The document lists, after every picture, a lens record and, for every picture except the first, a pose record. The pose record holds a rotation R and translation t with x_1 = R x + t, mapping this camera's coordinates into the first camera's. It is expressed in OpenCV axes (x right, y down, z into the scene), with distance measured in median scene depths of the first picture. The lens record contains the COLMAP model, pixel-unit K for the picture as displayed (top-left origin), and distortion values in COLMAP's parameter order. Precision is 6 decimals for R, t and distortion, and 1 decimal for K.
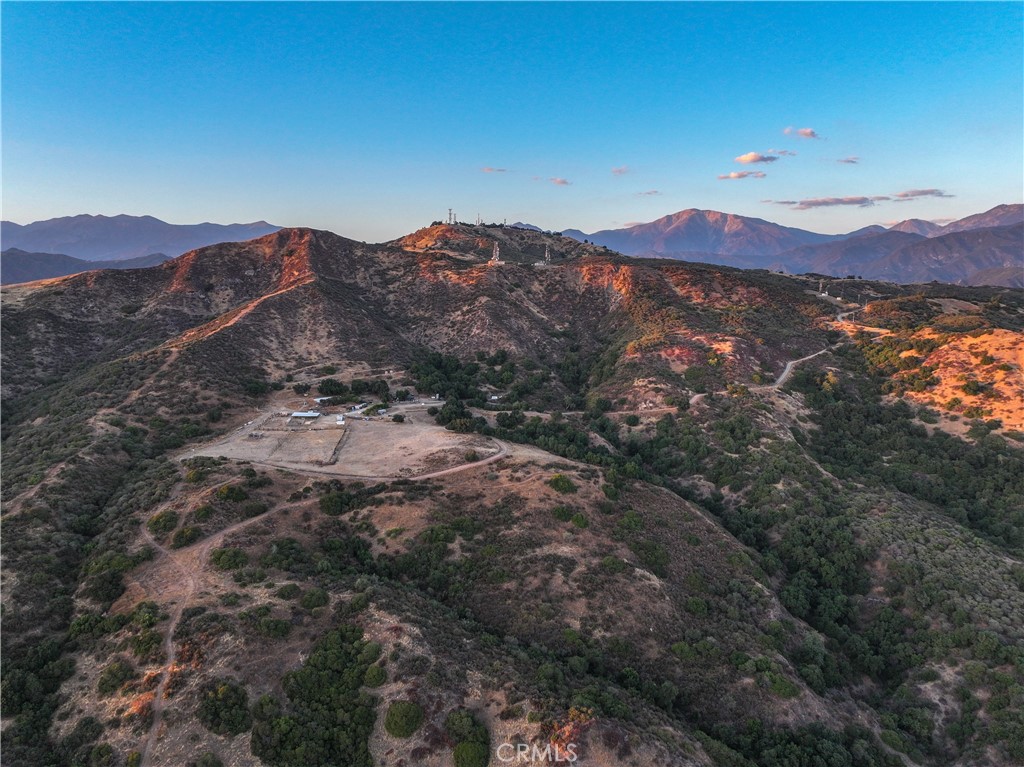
lens RADIAL K [[715.2, 0, 515.7], [0, 715.2, 386.4], [0, 0, 1]] dist [-0.000961, 0.011005]
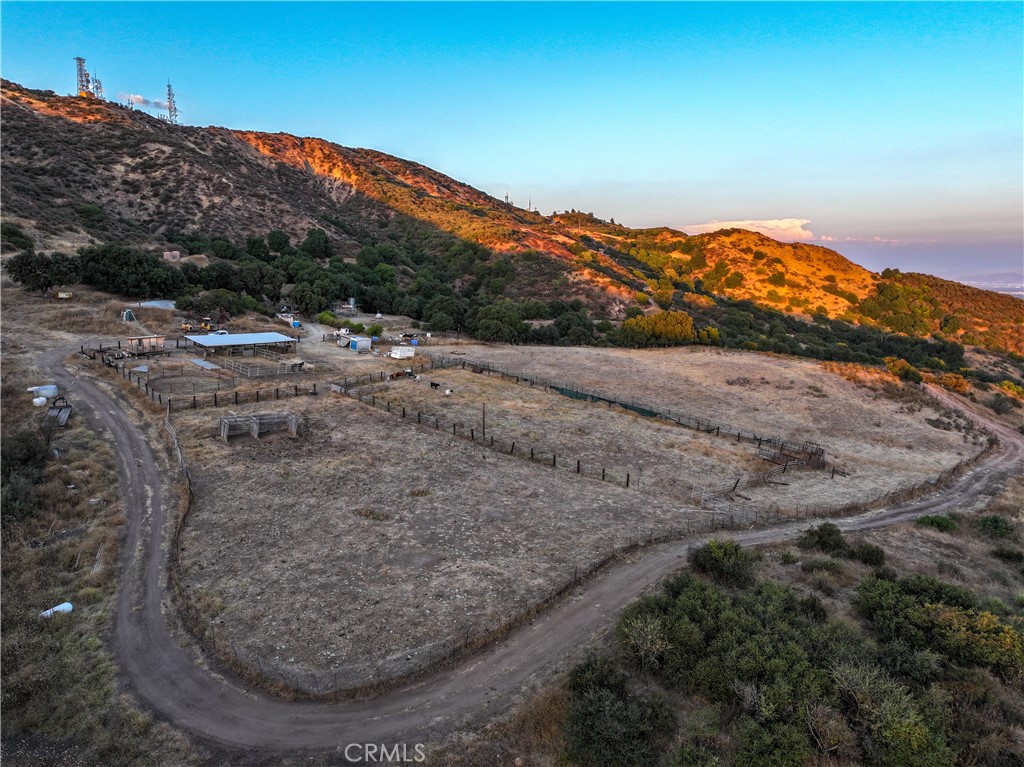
lens RADIAL K [[715.2, 0, 513.2], [0, 715.2, 388.3], [0, 0, 1]] dist [-0.000961, 0.011005]
pose [[0.652551, -0.123807, 0.747562, -0.274822], [0.100350, 0.991992, 0.076691, 0.030004], [-0.751070, 0.024973, 0.659750, 0.490213]]
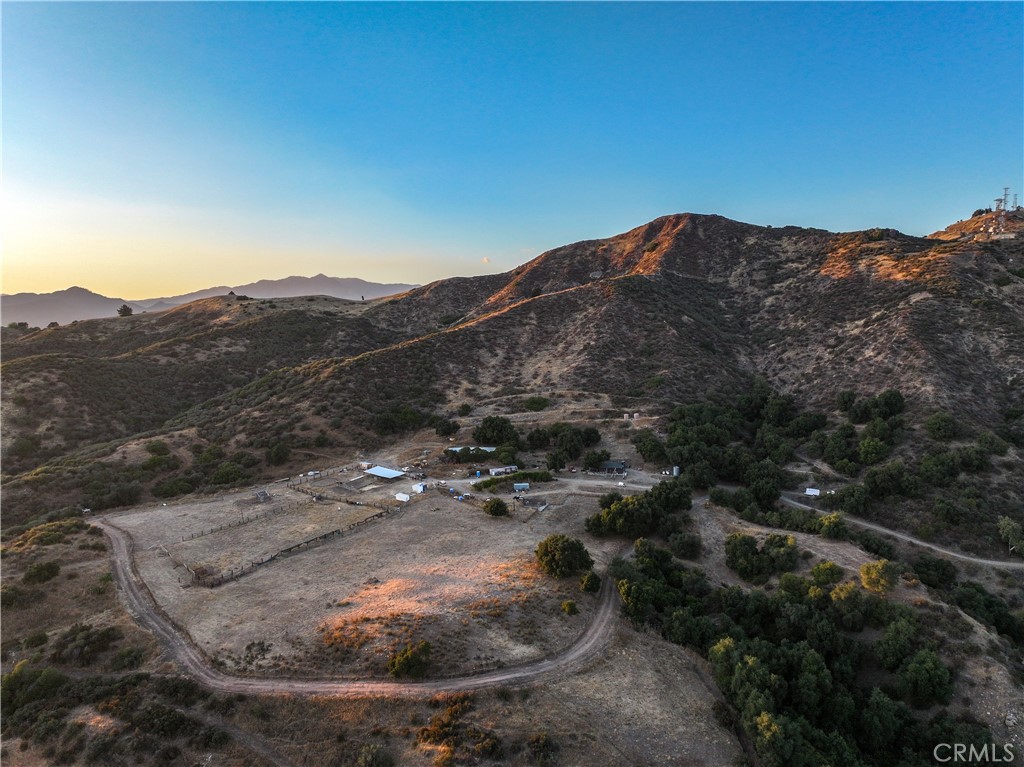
lens RADIAL K [[715.2, 0, 512.2], [0, 715.2, 378.8], [0, 0, 1]] dist [-0.000961, 0.011005]
pose [[0.706373, 0.048430, -0.706181, 0.117467], [-0.095626, 0.995040, -0.027411, -0.019187], [0.701351, 0.086892, 0.707500, 0.422179]]
